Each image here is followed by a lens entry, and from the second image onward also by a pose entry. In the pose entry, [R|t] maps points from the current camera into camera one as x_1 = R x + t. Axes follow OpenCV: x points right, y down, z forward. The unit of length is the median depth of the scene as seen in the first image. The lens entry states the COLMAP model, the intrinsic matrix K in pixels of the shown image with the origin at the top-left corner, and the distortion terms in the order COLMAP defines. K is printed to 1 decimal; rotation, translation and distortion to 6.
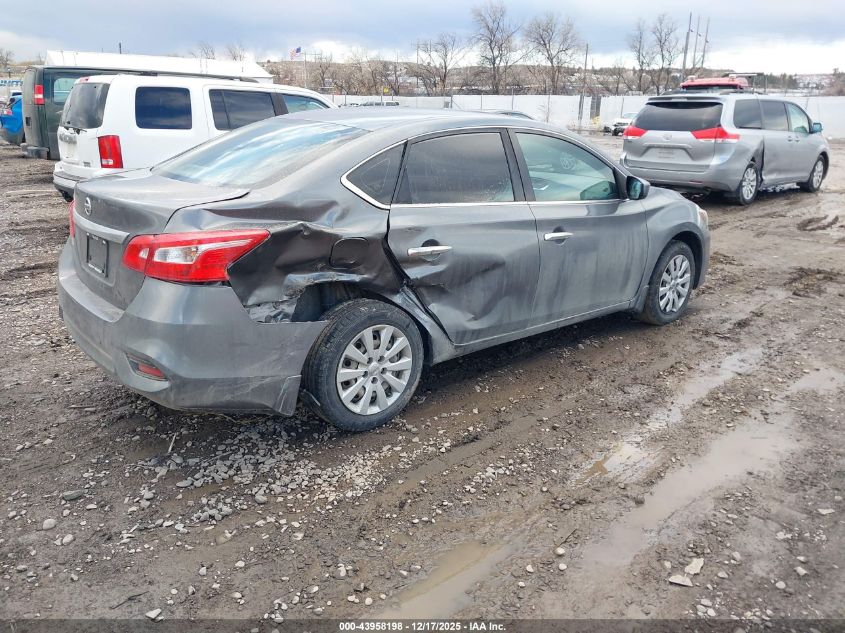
lens RADIAL K [[655.1, 0, 417.3], [0, 655.1, 338.3], [0, 0, 1]] dist [0.004311, -0.000465]
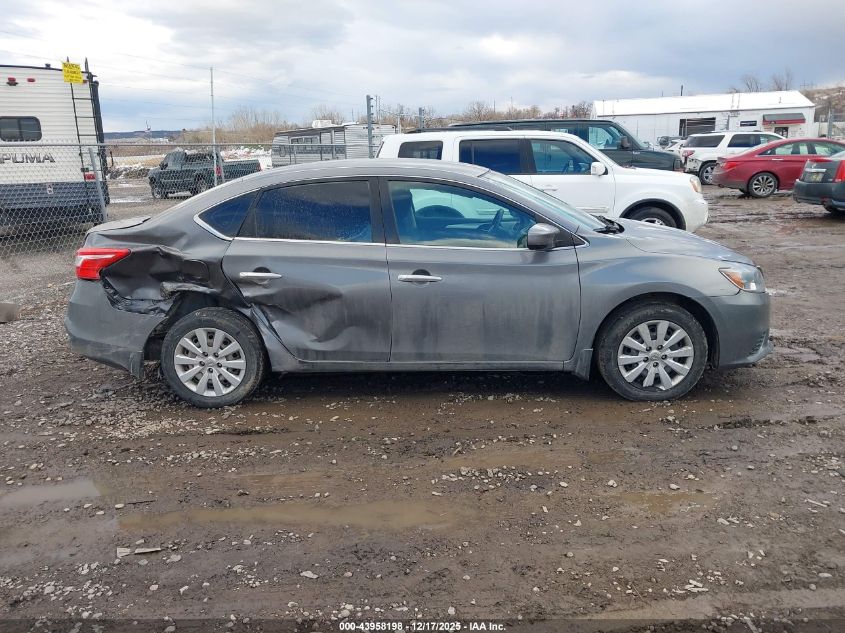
lens RADIAL K [[670.7, 0, 422.5], [0, 670.7, 316.5], [0, 0, 1]] dist [0.010267, 0.001584]
pose [[0.710900, 0.122866, -0.692478, 1.135593], [-0.183572, 0.982906, -0.014059, -0.098589], [0.678913, 0.137114, 0.721302, 0.311944]]
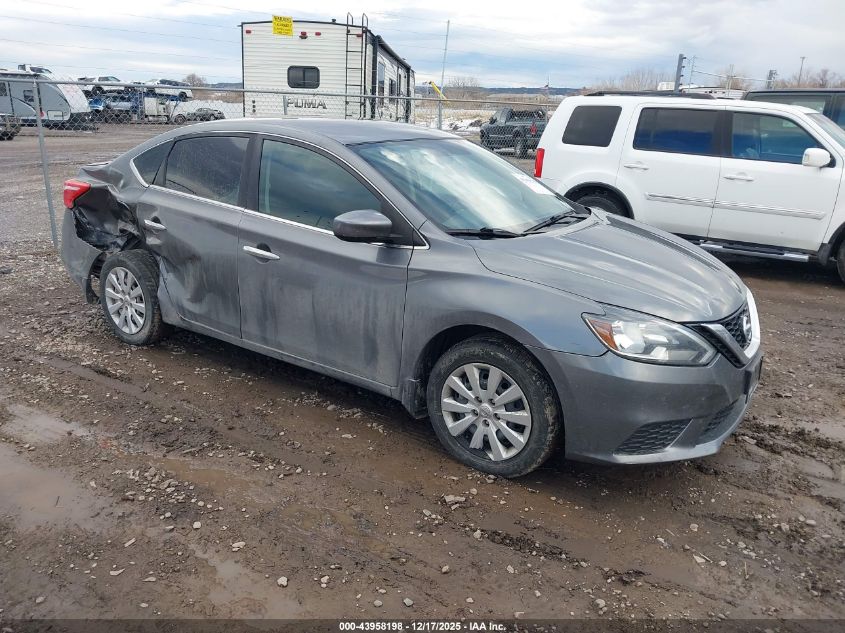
lens RADIAL K [[670.7, 0, 422.5], [0, 670.7, 316.5], [0, 0, 1]] dist [0.010267, 0.001584]
pose [[0.236466, 0.267314, -0.934145, 1.386502], [-0.341151, 0.923044, 0.177780, -0.377973], [0.909780, 0.276645, 0.309463, 1.127970]]
